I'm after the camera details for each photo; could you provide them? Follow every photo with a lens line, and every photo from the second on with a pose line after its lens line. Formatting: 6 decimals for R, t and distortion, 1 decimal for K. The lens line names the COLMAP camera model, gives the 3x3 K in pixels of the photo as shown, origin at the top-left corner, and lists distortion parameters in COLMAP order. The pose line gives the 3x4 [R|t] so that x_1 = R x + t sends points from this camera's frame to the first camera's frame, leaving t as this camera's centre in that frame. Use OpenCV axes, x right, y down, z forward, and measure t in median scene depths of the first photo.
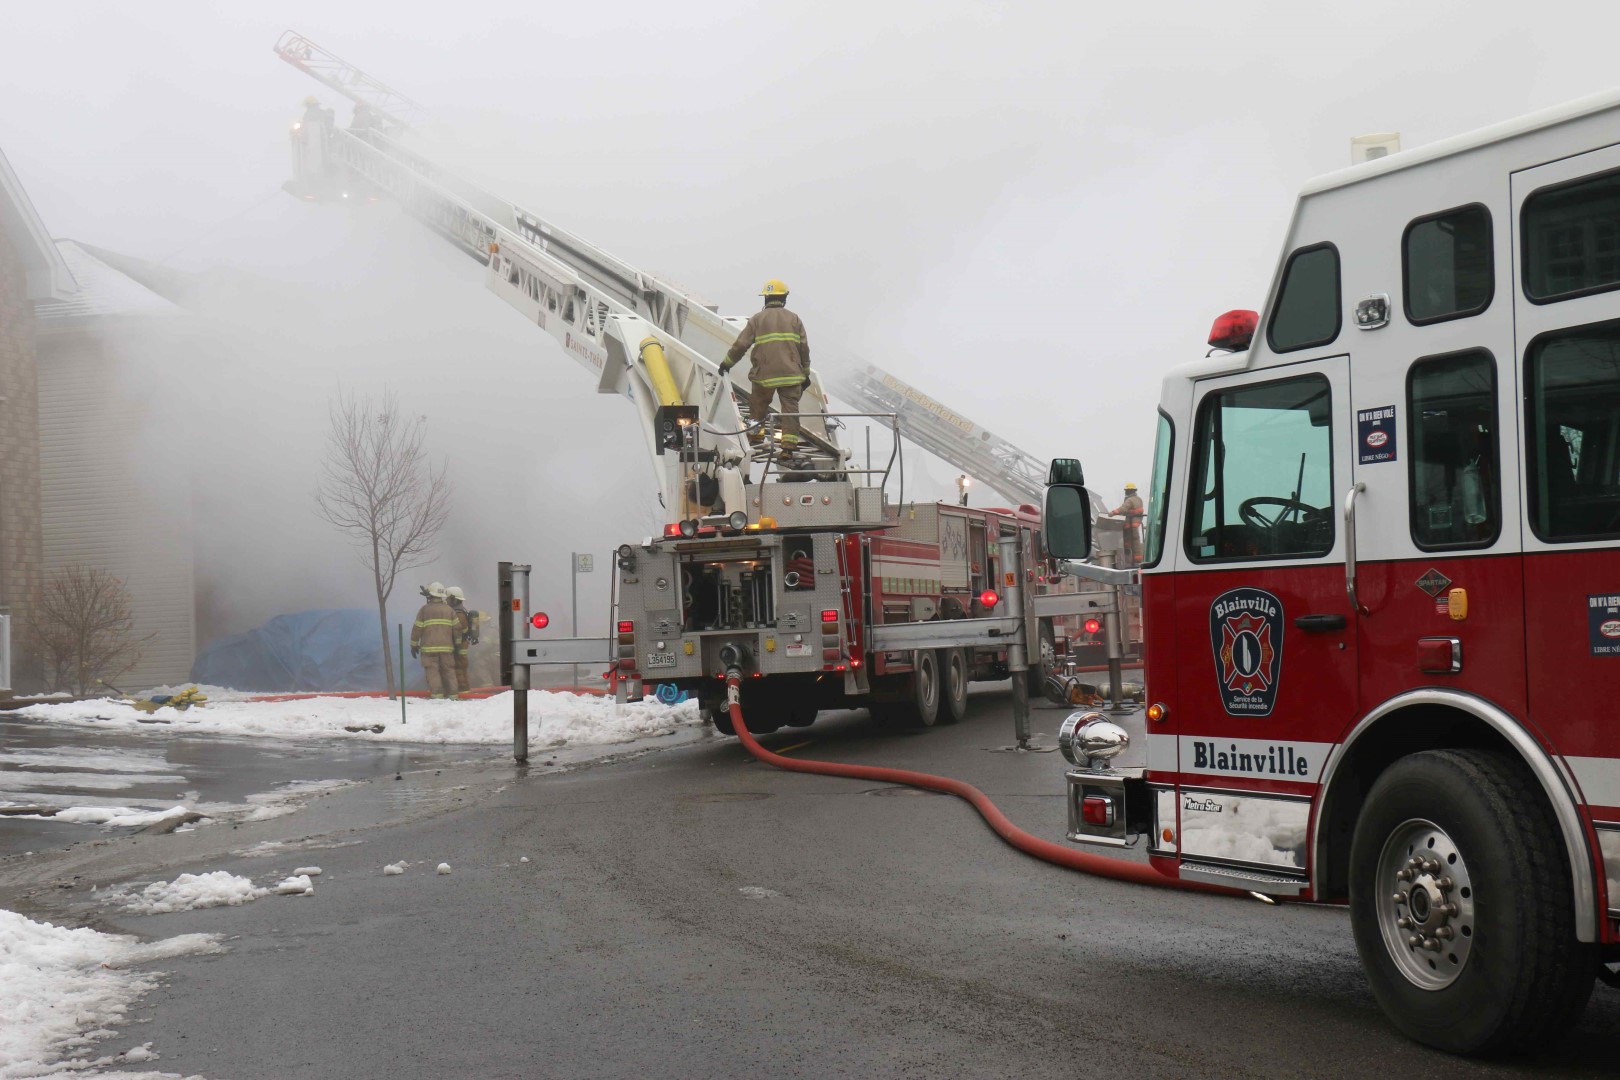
lens RADIAL K [[2262.3, 0, 810.0], [0, 2262.3, 540.0], [0, 0, 1]] dist [0.071540, 0.134645]
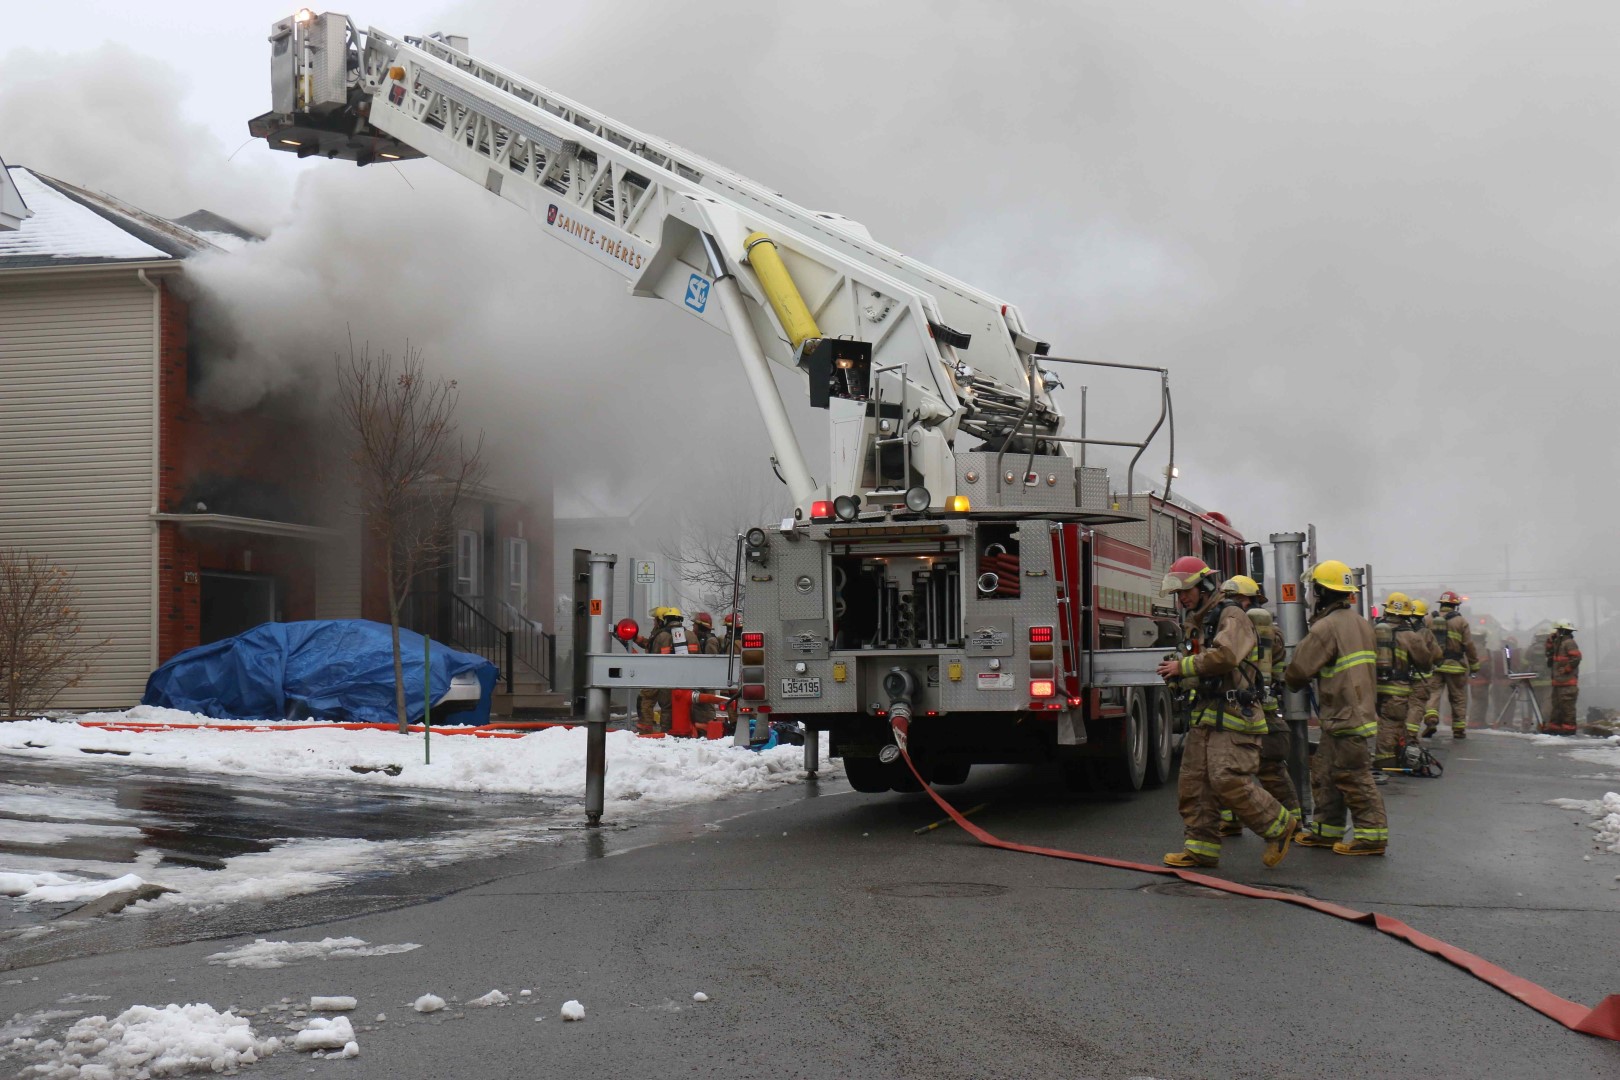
lens RADIAL K [[2393.2, 0, 810.0], [0, 2393.2, 540.0], [0, 0, 1]] dist [0.079973, 0.179612]
pose [[0.999481, 0.032216, 0.000498, -0.062023], [-0.032202, 0.999323, -0.017805, 0.018186], [-0.001071, 0.017780, 0.999841, 0.220272]]
